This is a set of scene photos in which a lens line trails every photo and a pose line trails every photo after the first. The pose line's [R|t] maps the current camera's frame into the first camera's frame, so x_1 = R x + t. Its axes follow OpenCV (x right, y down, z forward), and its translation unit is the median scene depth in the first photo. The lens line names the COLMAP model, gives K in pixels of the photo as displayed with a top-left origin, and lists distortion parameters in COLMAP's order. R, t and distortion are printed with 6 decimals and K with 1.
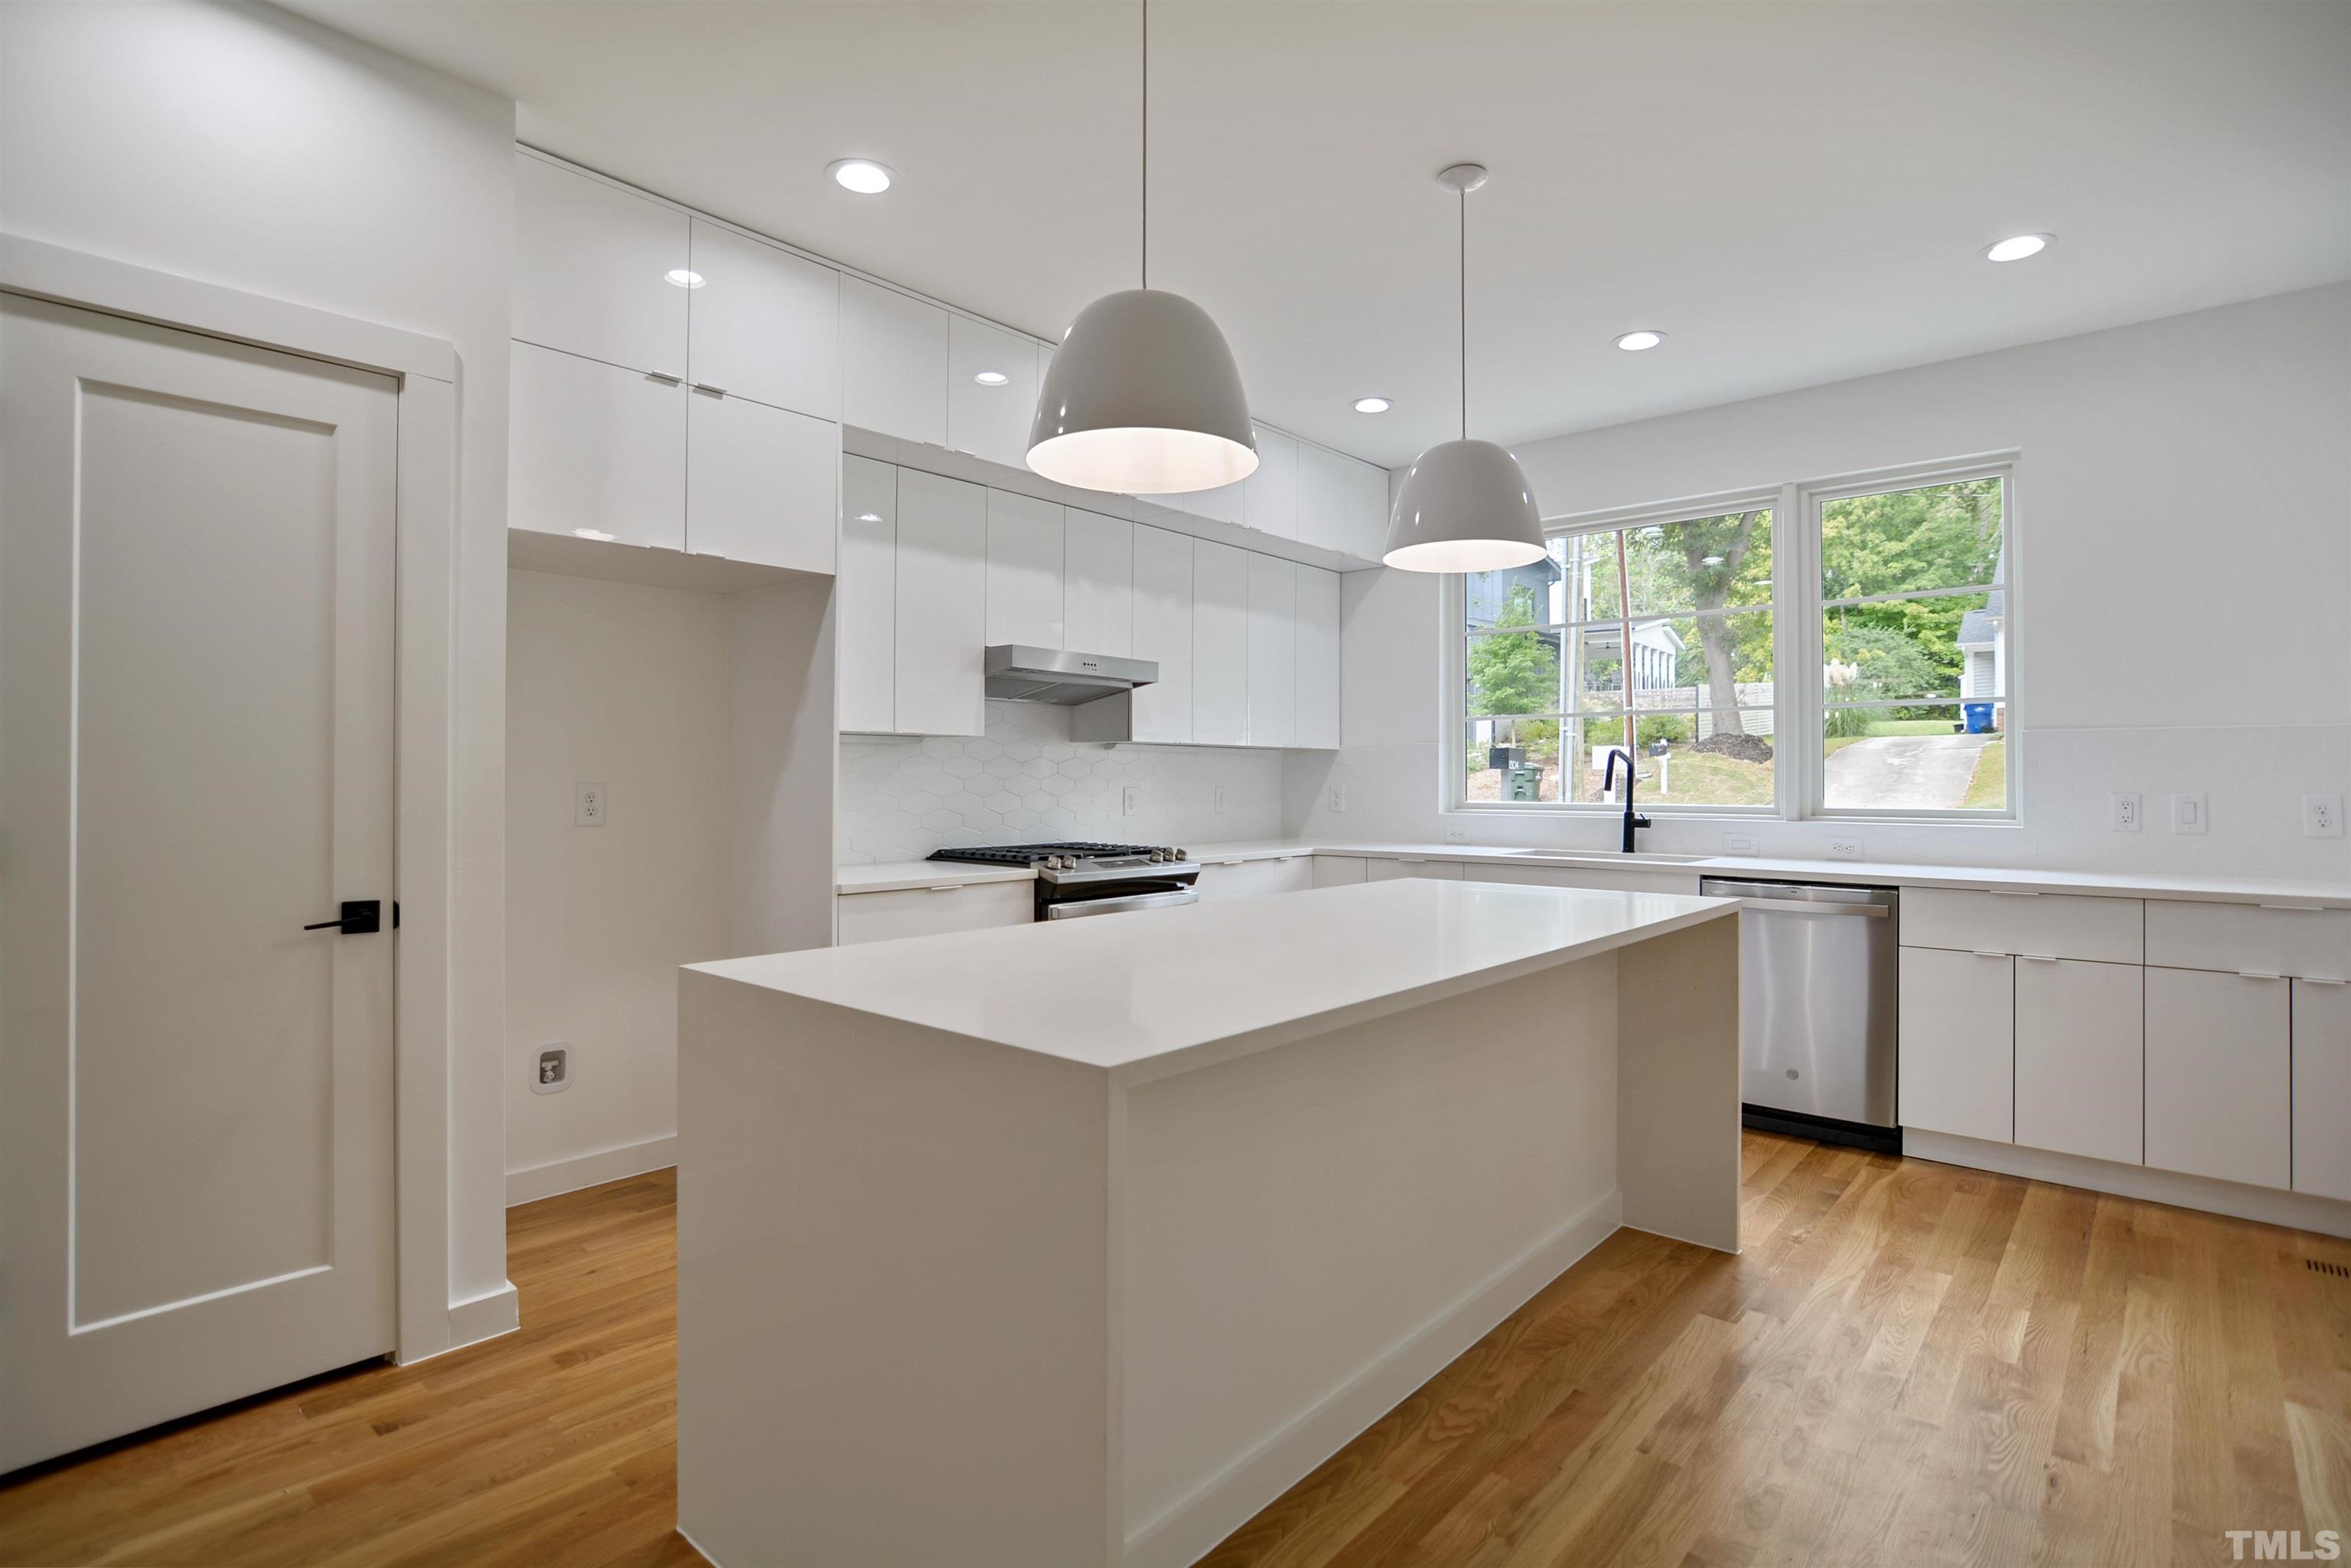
lens RADIAL K [[1149.6, 0, 1161.0], [0, 1149.6, 772.2], [0, 0, 1]] dist [-0.022244, 0.000559]
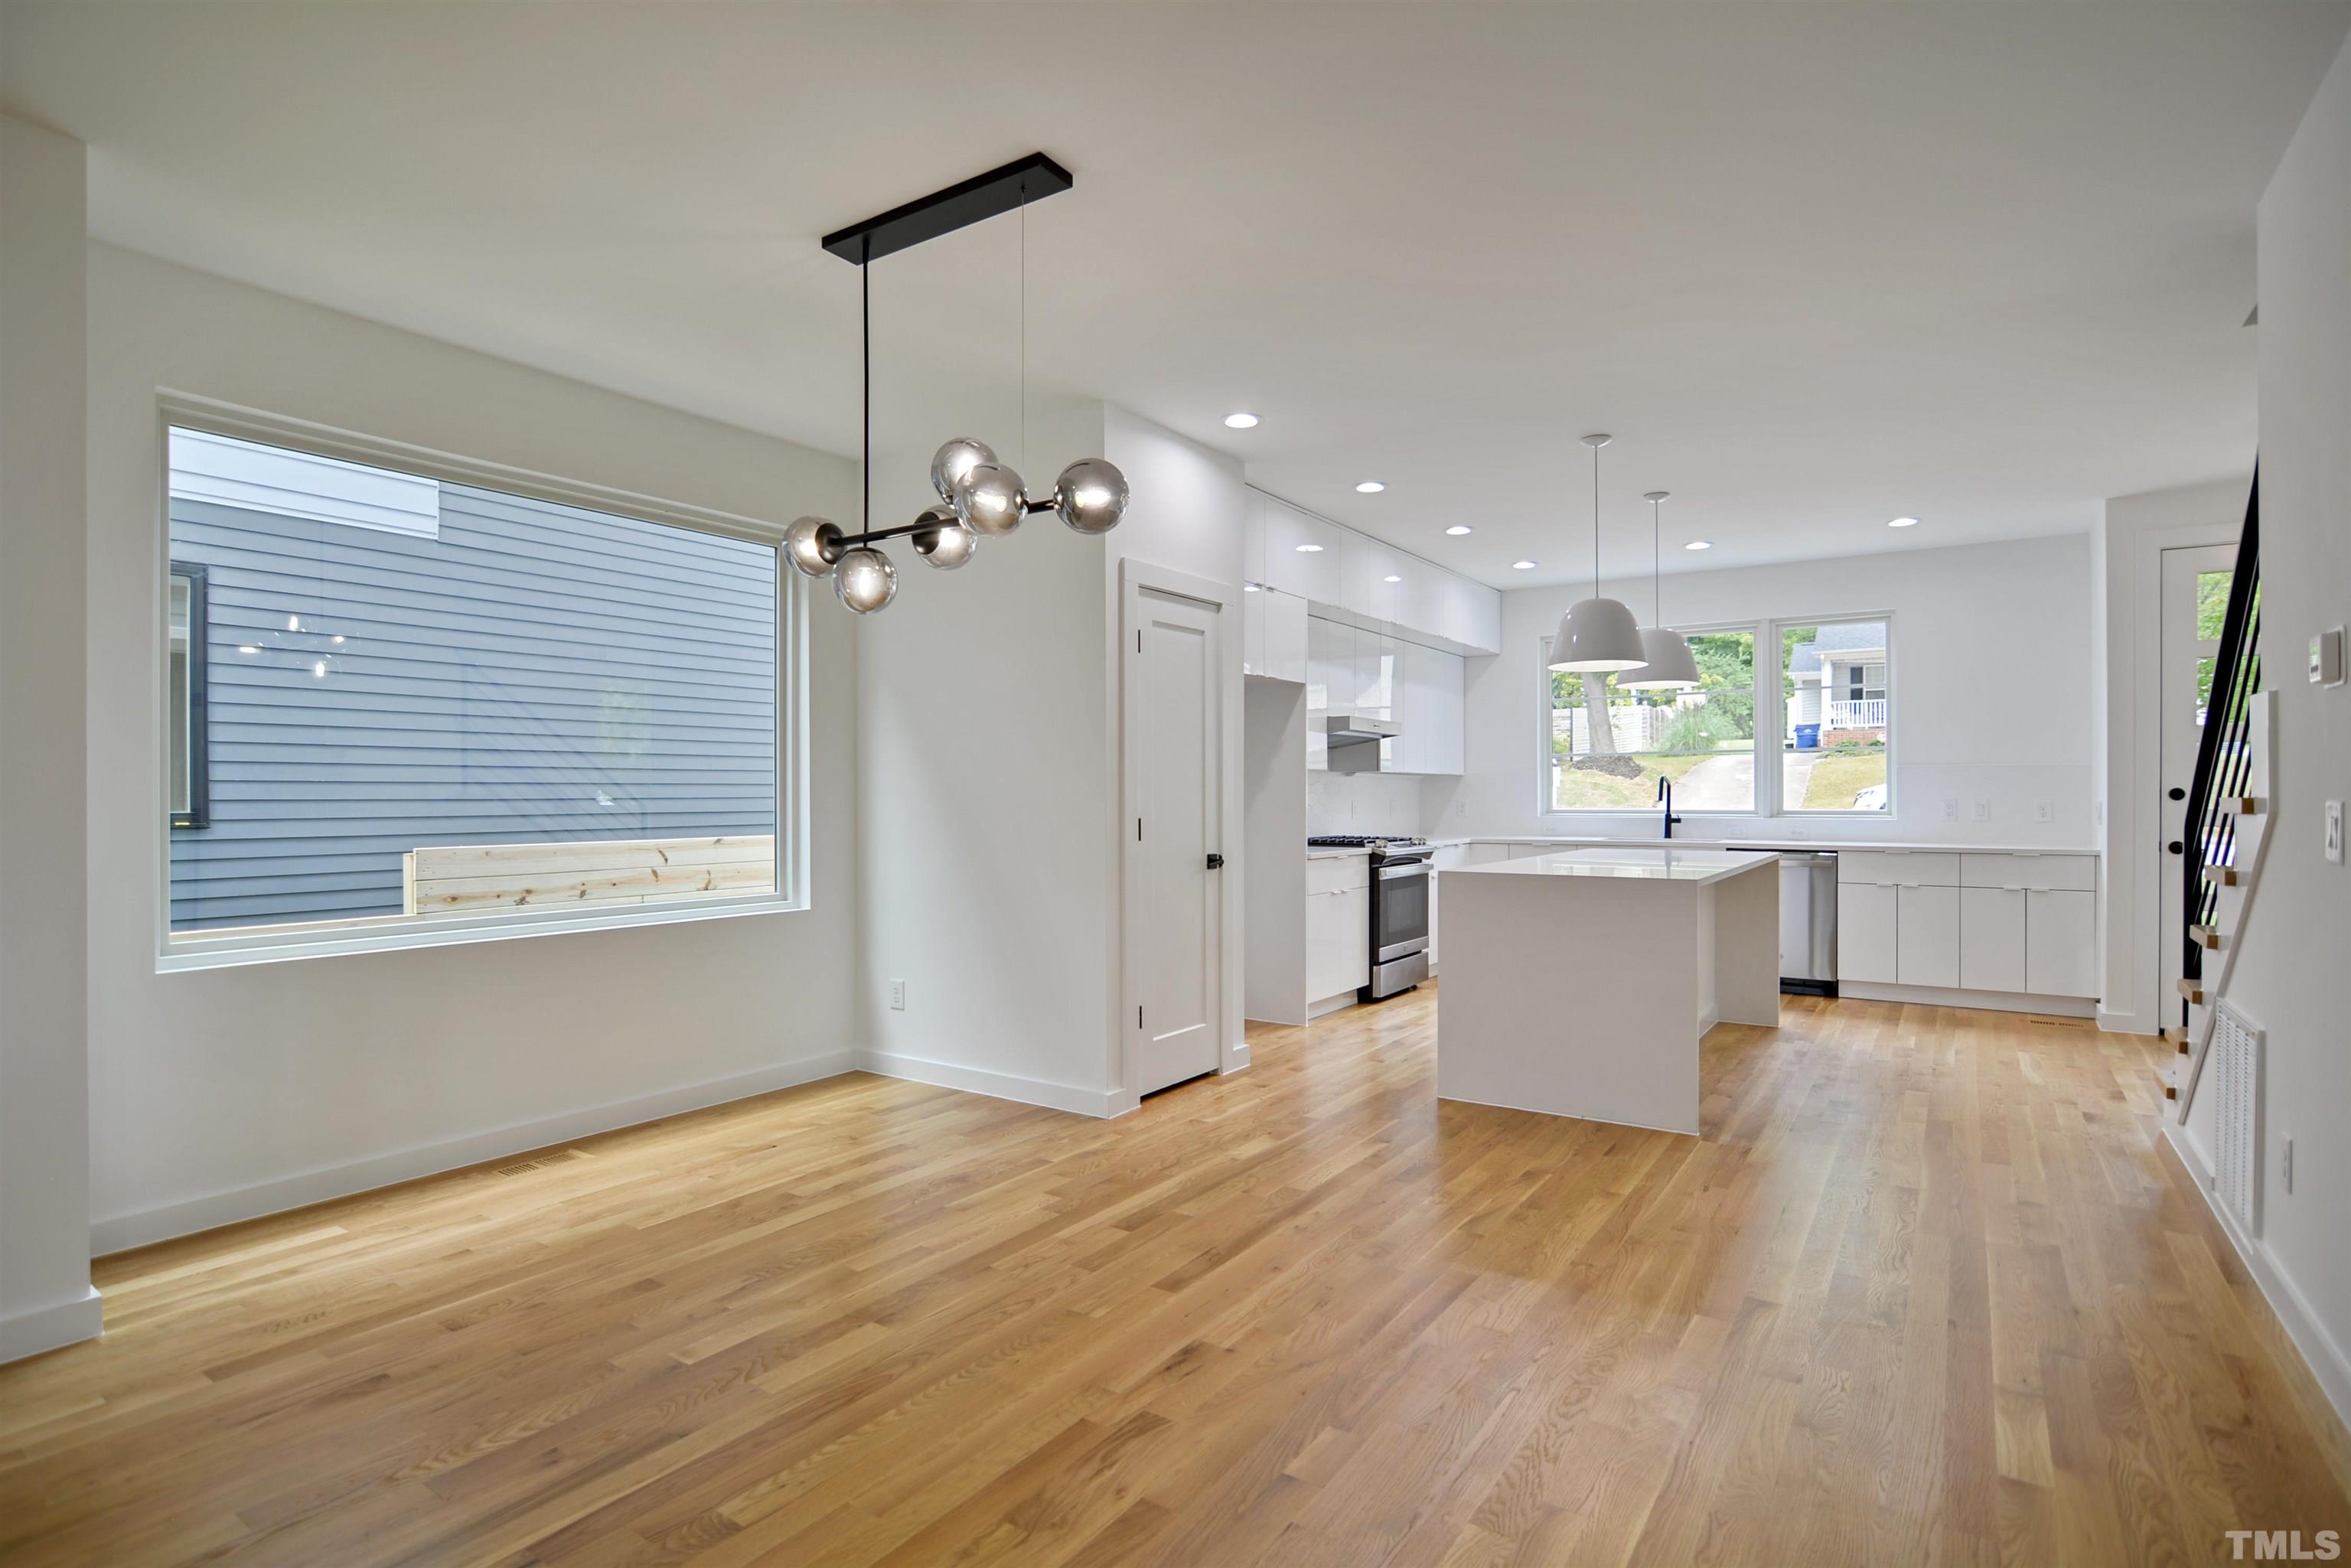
lens RADIAL K [[1170.2, 0, 1156.5], [0, 1170.2, 795.0], [0, 0, 1]] dist [-0.033918, 0.013303]
pose [[0.992596, -0.004613, 0.121376, -0.616561], [0.003900, 0.999974, 0.006114, -0.006048], [-0.121401, -0.005596, 0.992588, -0.668058]]
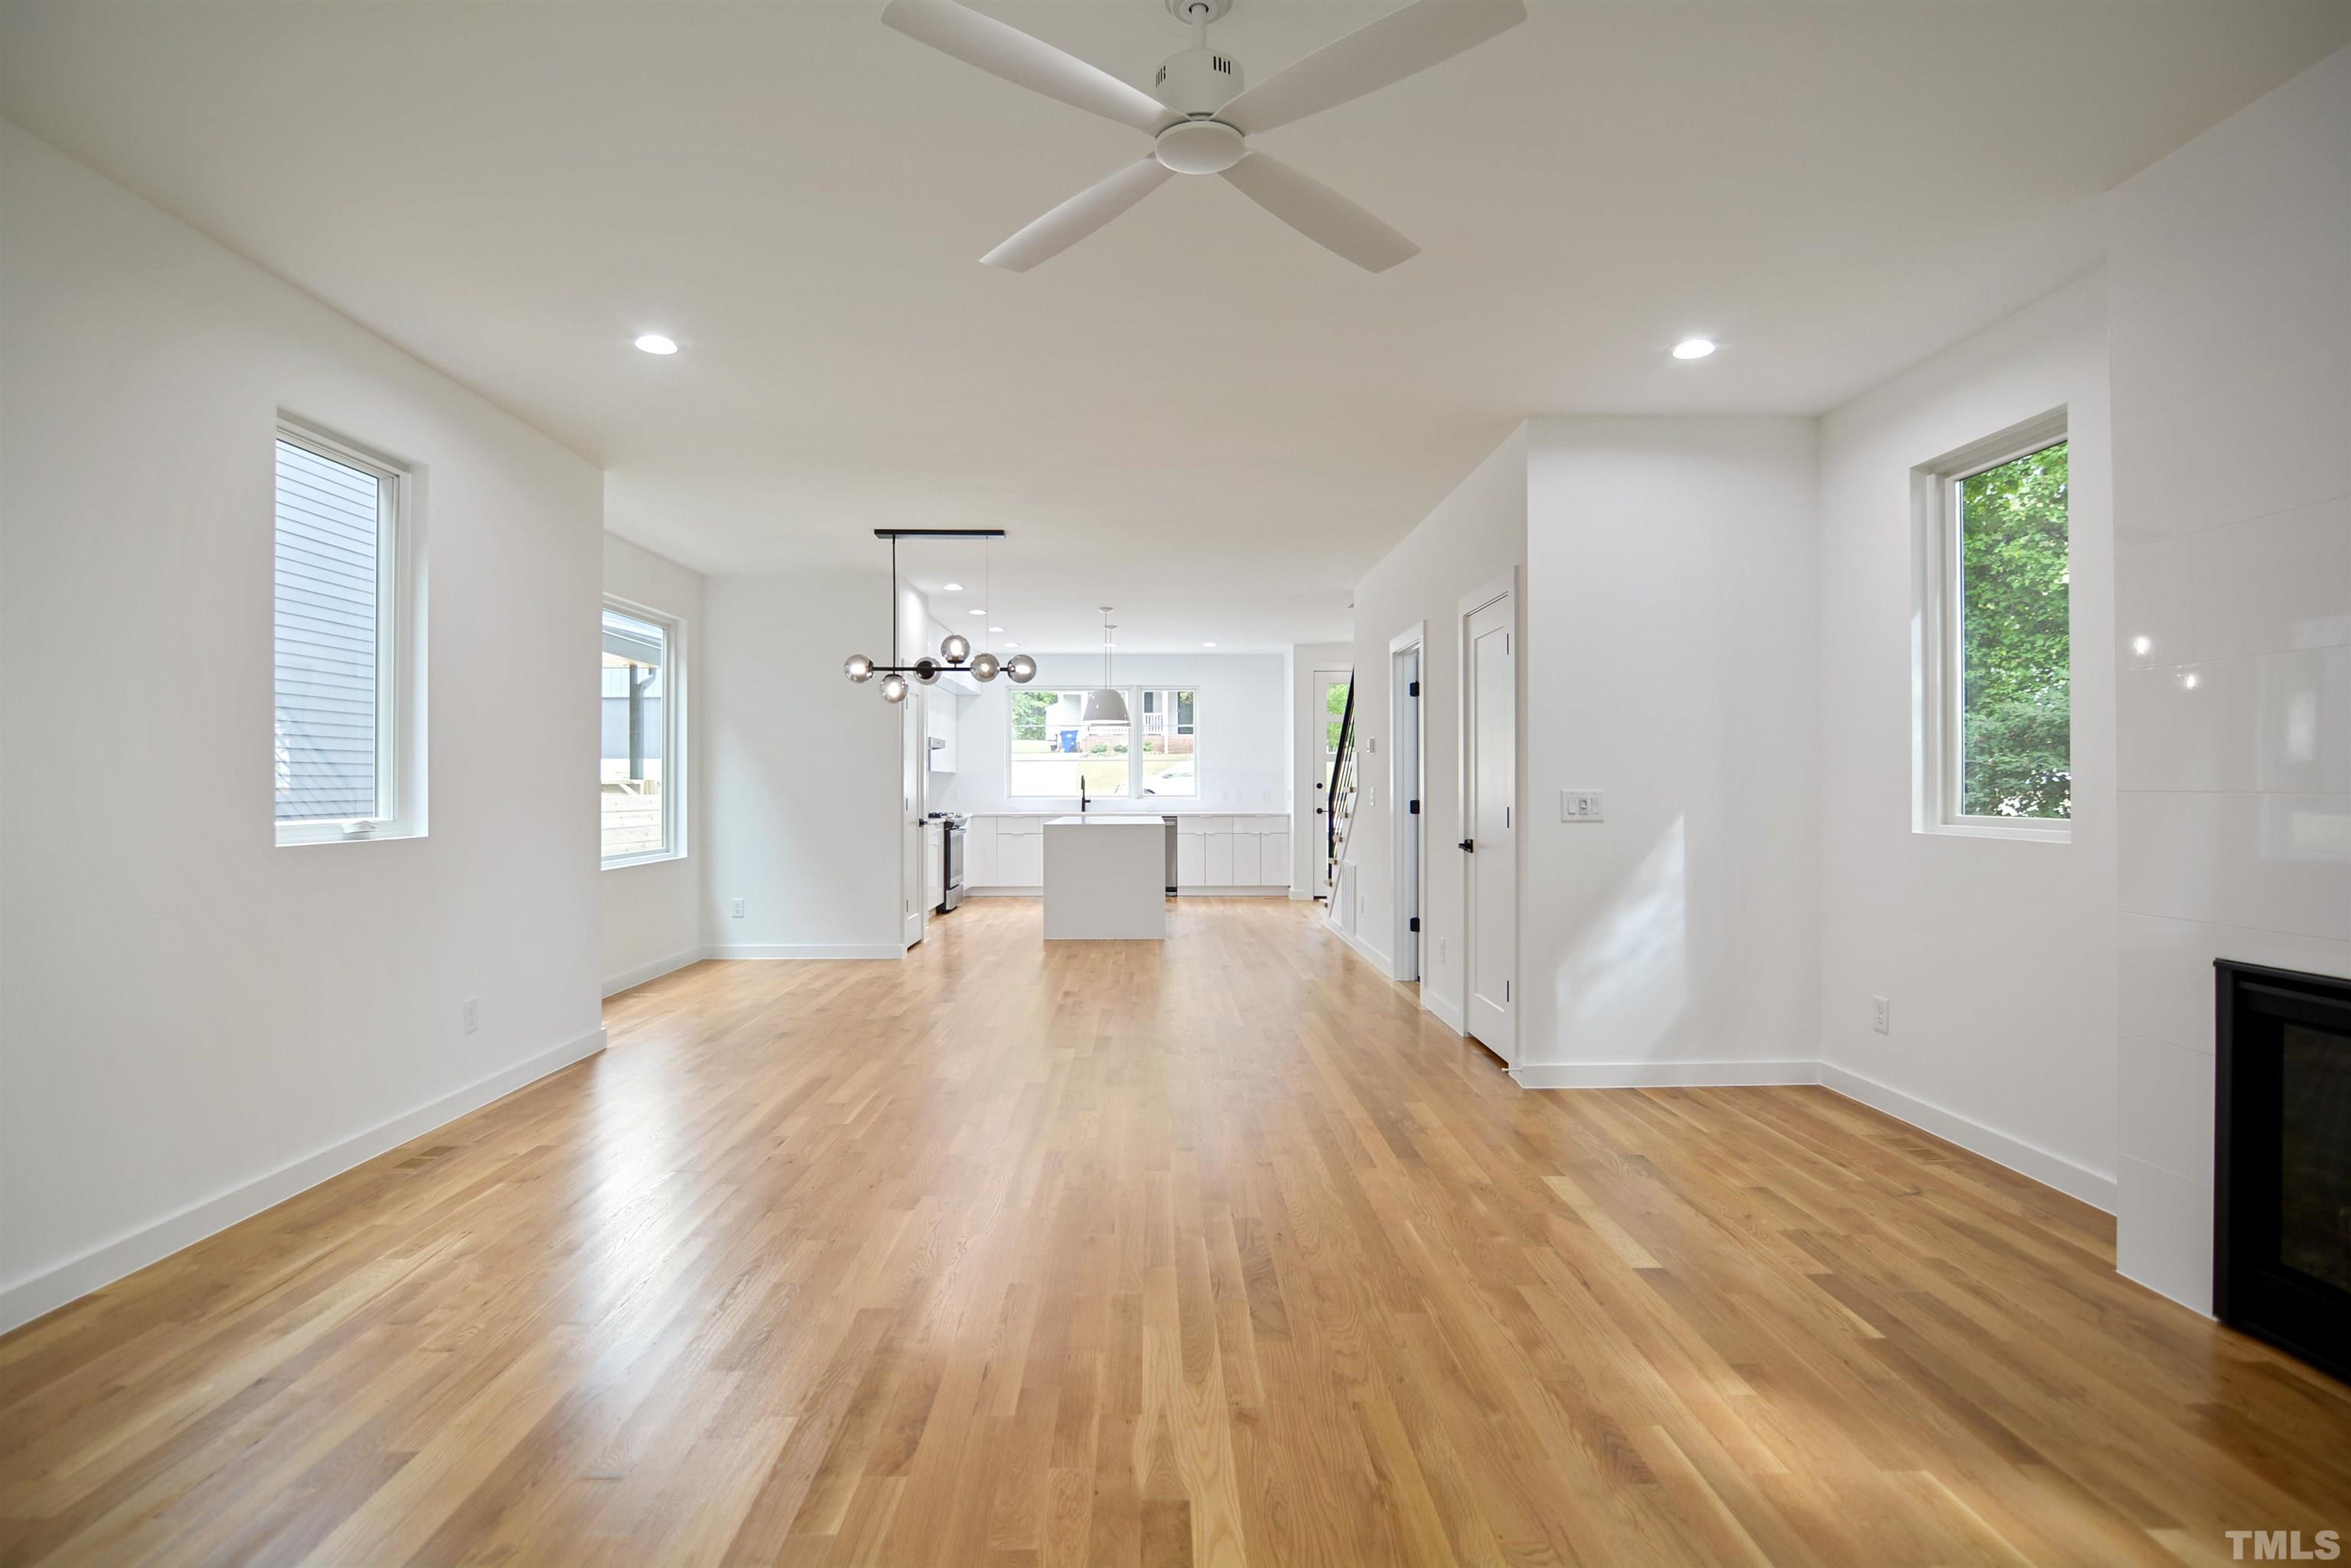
lens RADIAL K [[1149.6, 0, 1161.0], [0, 1149.6, 772.2], [0, 0, 1]] dist [-0.022244, 0.000559]
pose [[0.738997, 0.004276, 0.673695, -1.554148], [-0.001038, 0.999986, -0.005209, -0.013276], [-0.673708, 0.003150, 0.738991, -1.378457]]
